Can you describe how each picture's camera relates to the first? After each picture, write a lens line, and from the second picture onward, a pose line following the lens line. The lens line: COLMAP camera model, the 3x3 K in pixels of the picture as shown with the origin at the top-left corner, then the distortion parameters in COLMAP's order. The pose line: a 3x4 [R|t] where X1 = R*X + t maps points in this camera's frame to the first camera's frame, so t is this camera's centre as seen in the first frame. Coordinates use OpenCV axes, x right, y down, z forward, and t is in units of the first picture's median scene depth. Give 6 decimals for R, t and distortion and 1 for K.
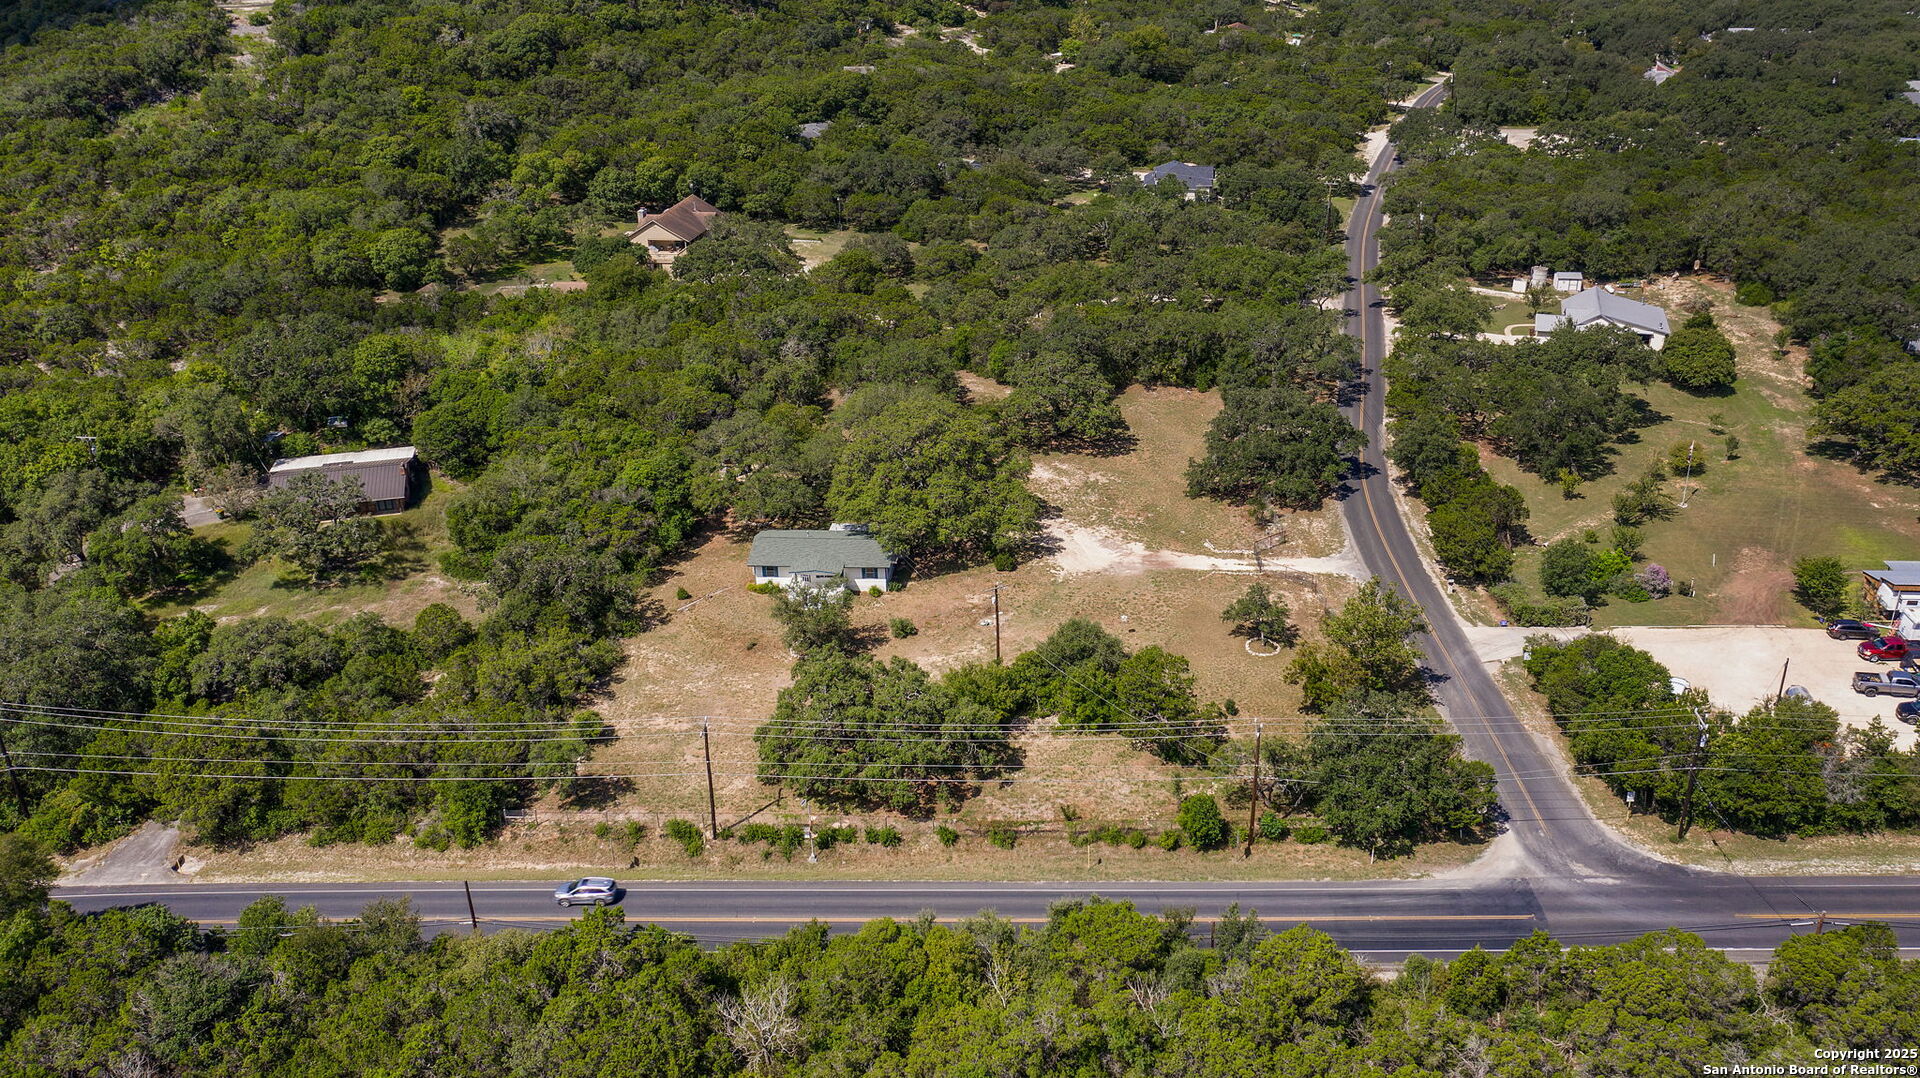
lens RADIAL K [[1512.4, 0, 971.5], [0, 1512.4, 400.5], [0, 0, 1]] dist [-0.015486, 0.011058]
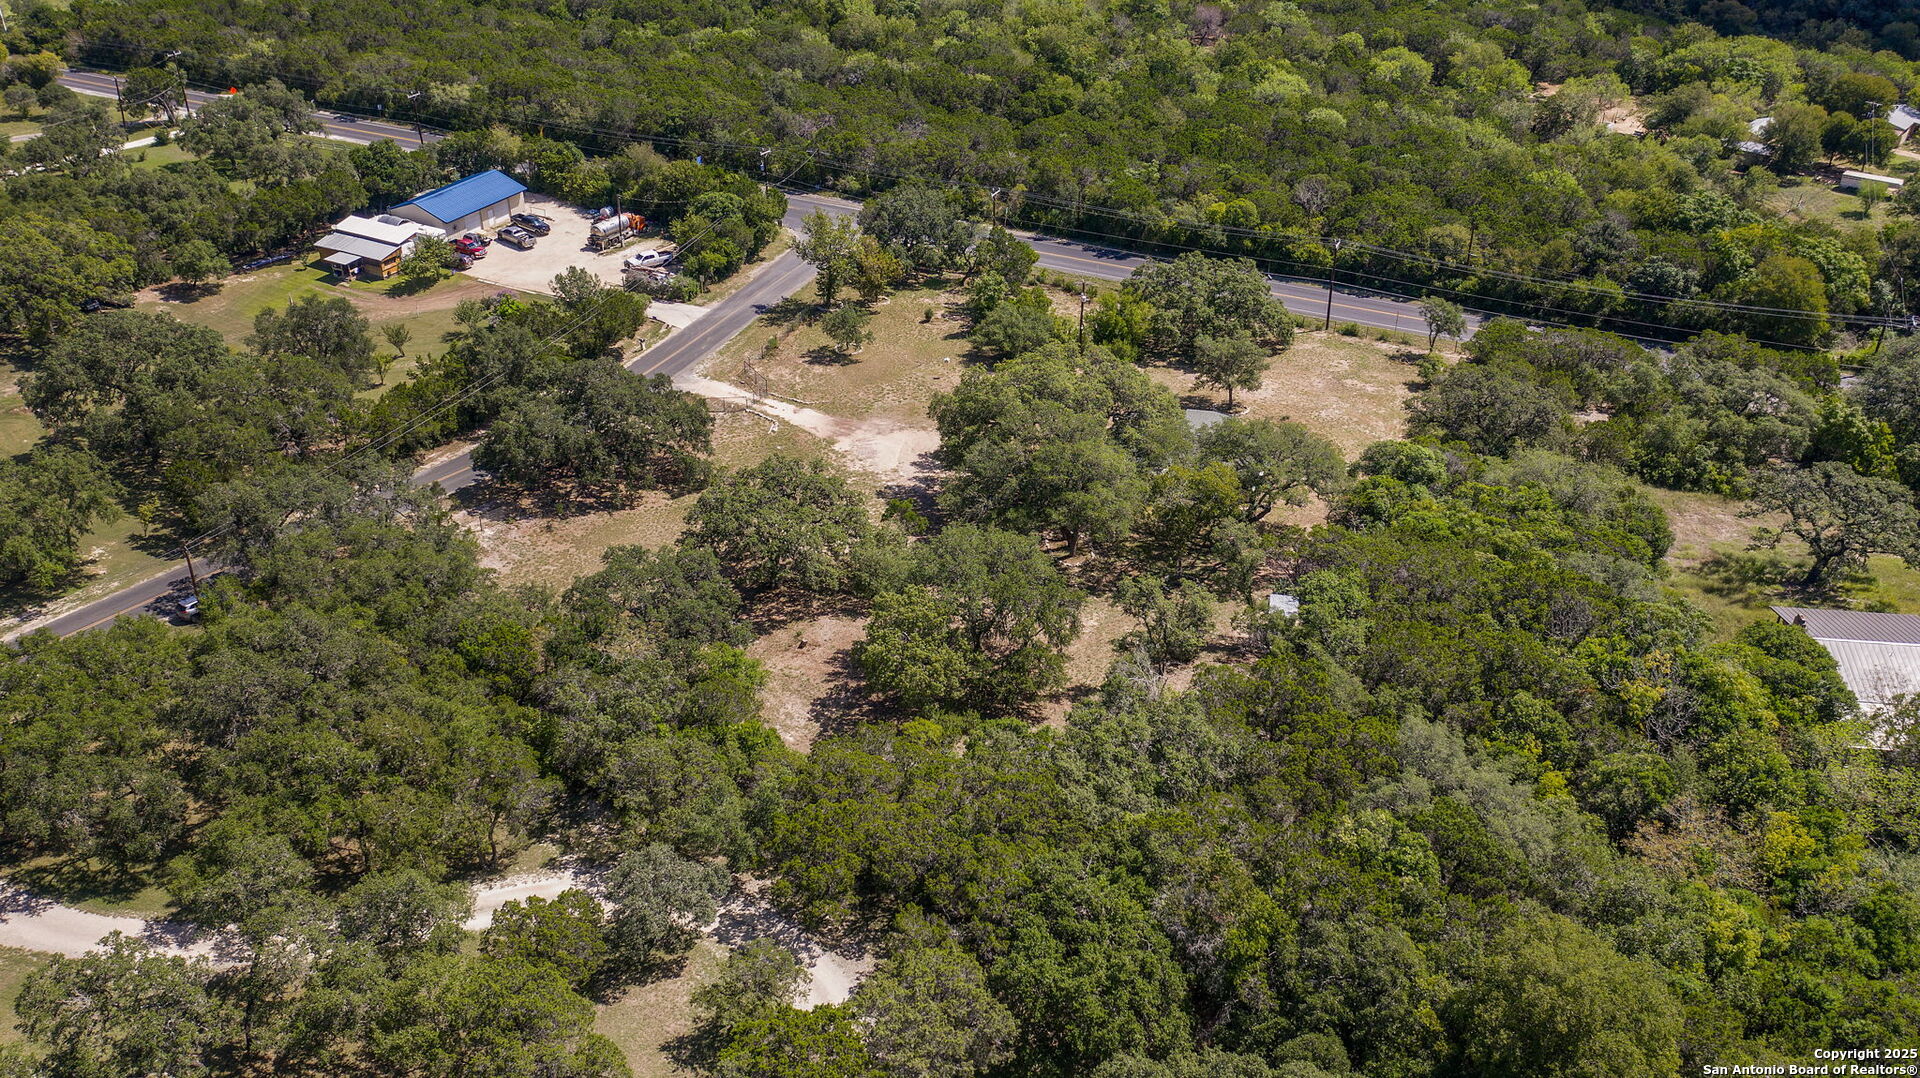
lens RADIAL K [[1512.4, 0, 957.4], [0, 1512.4, 545.1], [0, 0, 1]] dist [-0.015486, 0.011058]
pose [[-0.925162, -0.177612, 0.335455, -0.285538], [0.153528, 0.633149, 0.758651, -0.577638], [-0.347138, 0.753377, -0.558497, 1.635158]]
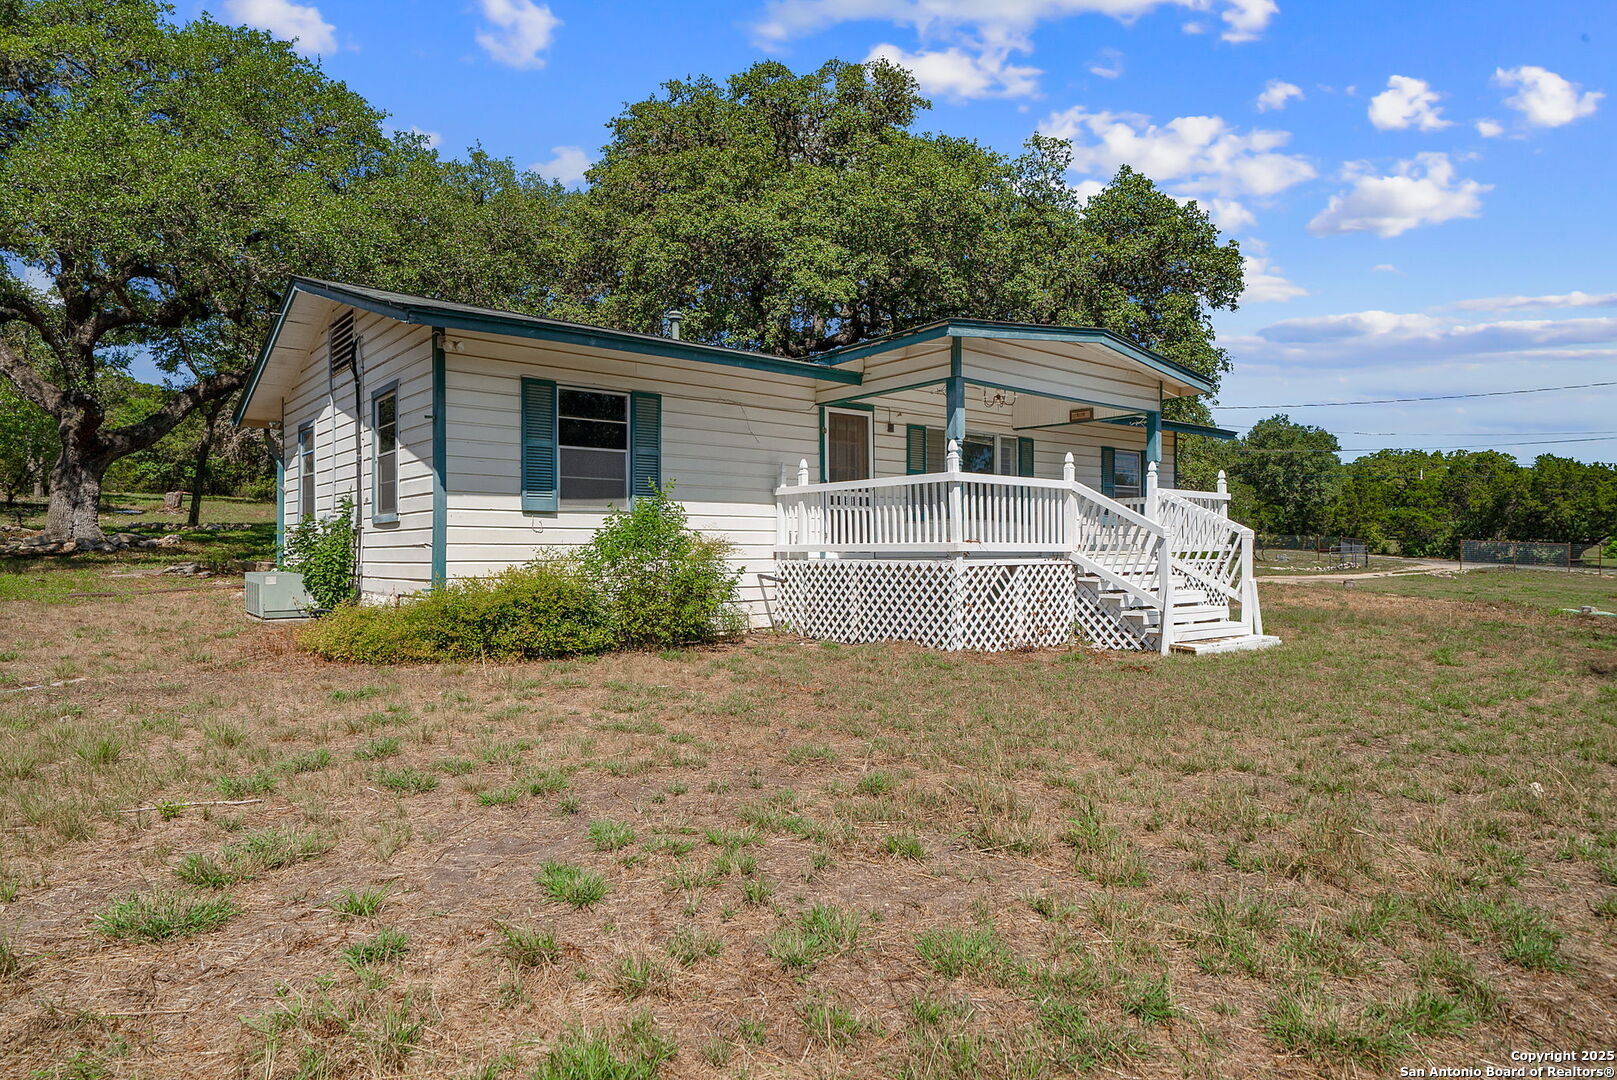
lens RADIAL K [[921.6, 0, 799.9], [0, 921.6, 542.6], [0, 0, 1]] dist [0.009023, 0.002594]
pose [[0.729347, 0.024402, 0.683709, -0.167828], [0.220805, 0.937487, -0.269003, 0.140190], [-0.647533, 0.347163, 0.678365, 0.961828]]
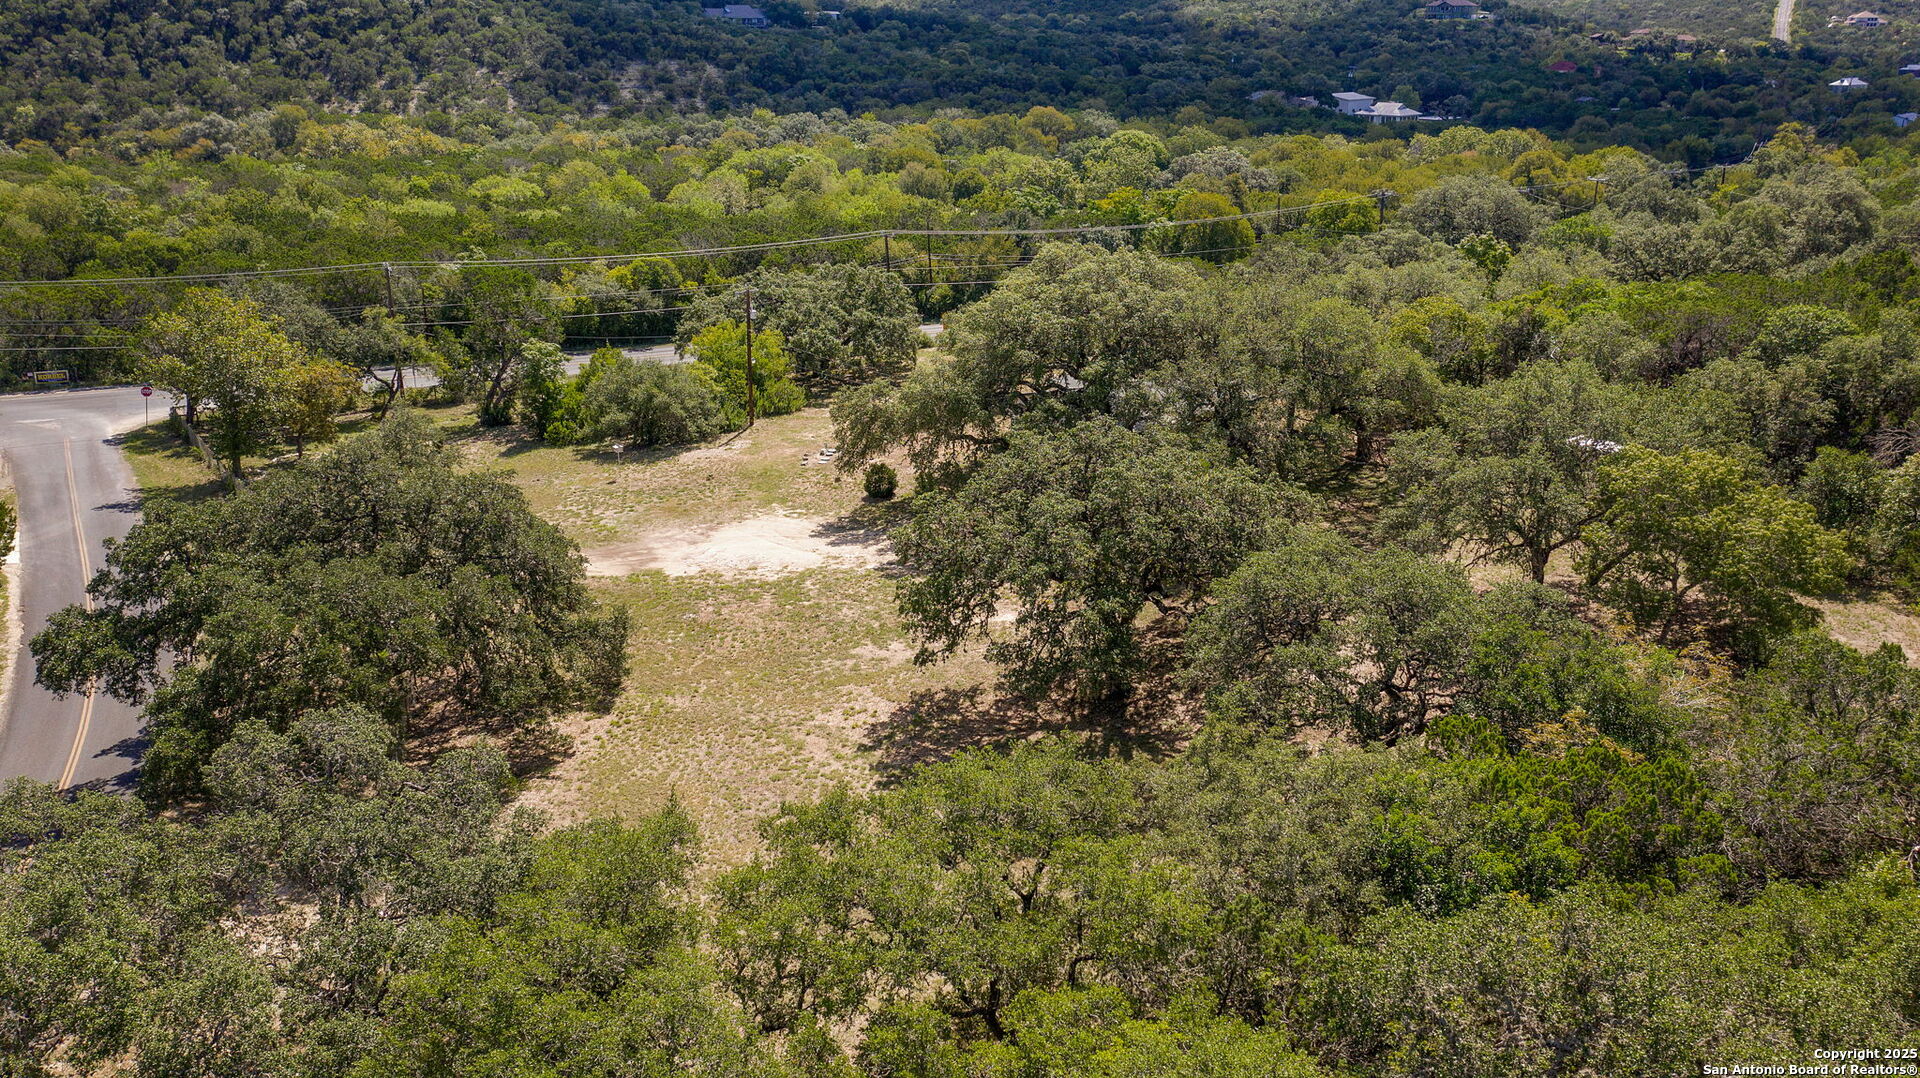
lens RADIAL K [[1512.4, 0, 960.1], [0, 1512.4, 533.7], [0, 0, 1]] dist [-0.015486, 0.011058]
pose [[-0.860999, 0.182541, -0.474721, 0.275072], [-0.158085, 0.791095, 0.590913, -0.220334], [0.483415, 0.583822, -0.652275, 1.442805]]
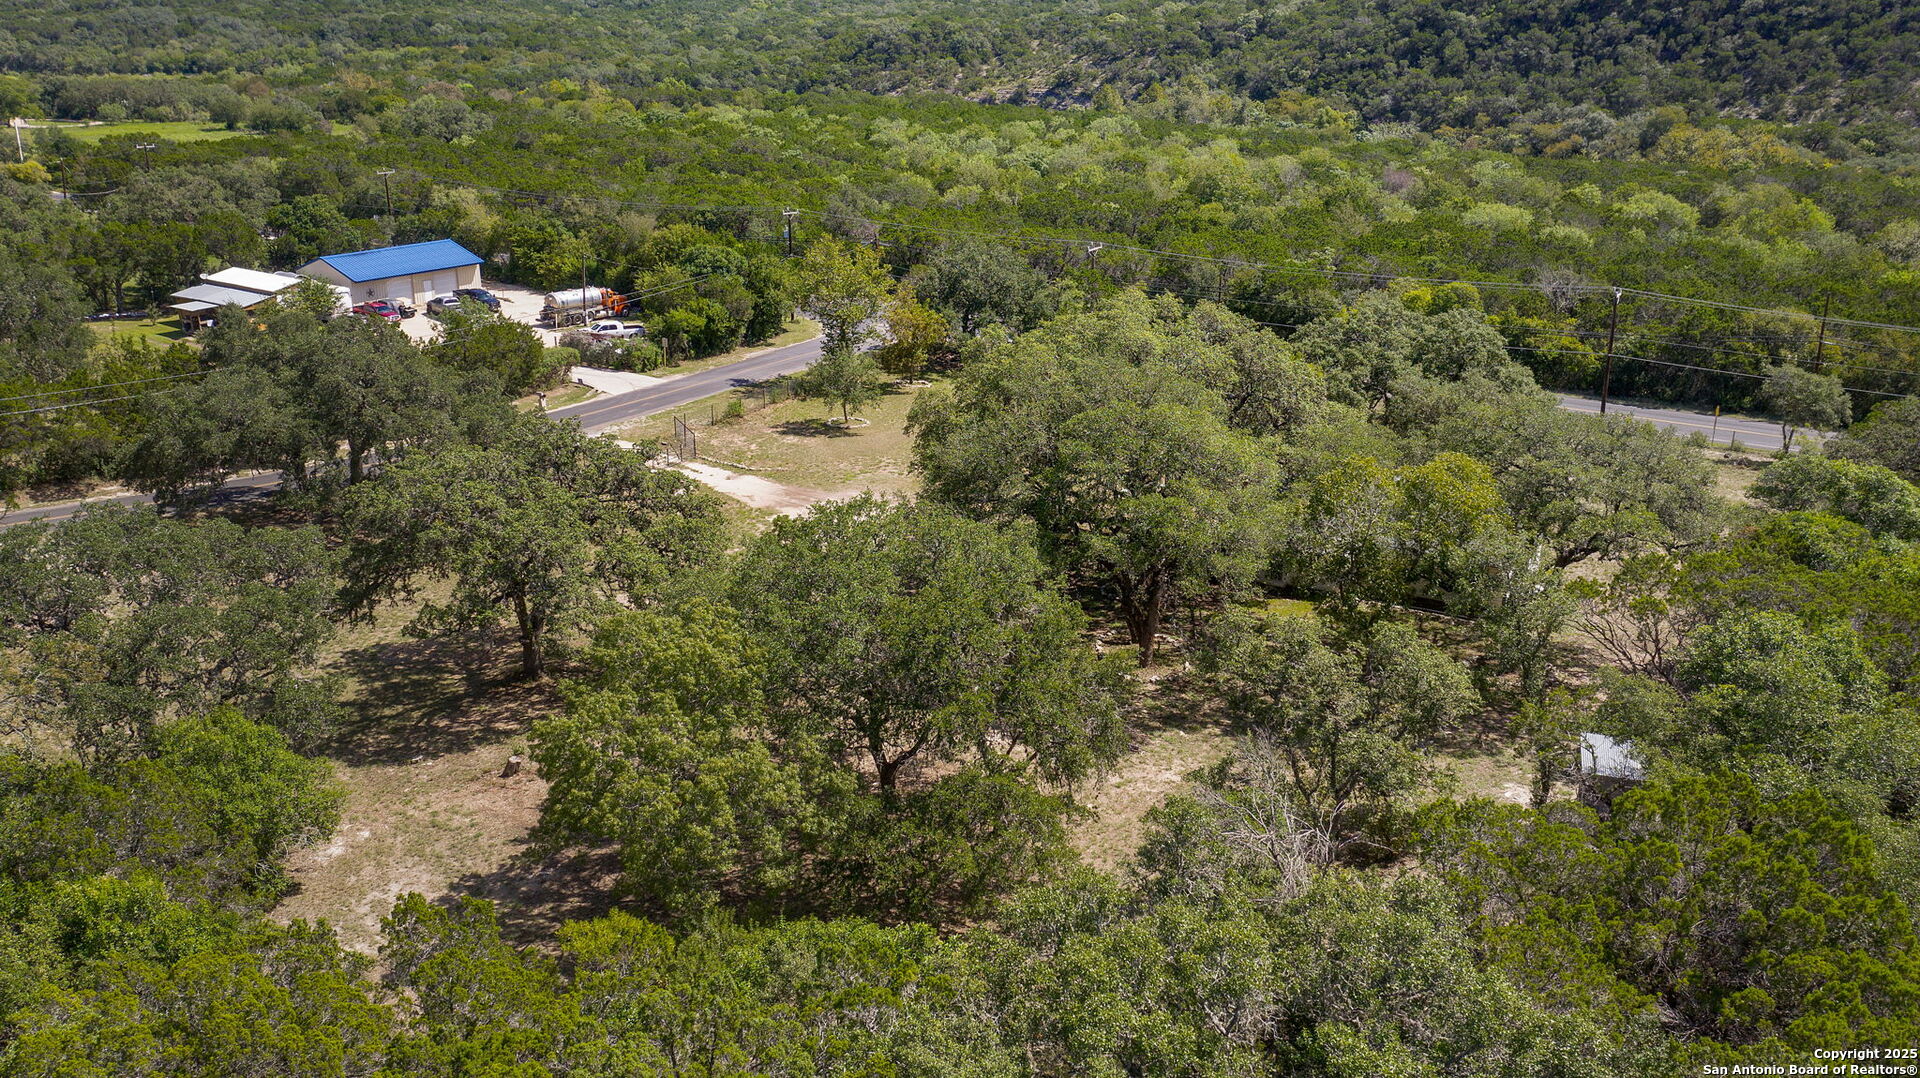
lens RADIAL K [[1512.4, 0, 959.8], [0, 1512.4, 536.2], [0, 0, 1]] dist [-0.015486, 0.011058]
pose [[-0.872120, -0.134288, 0.470504, -0.211095], [0.188991, 0.794520, 0.577079, -0.208832], [-0.451320, 0.592203, -0.667537, 1.430356]]
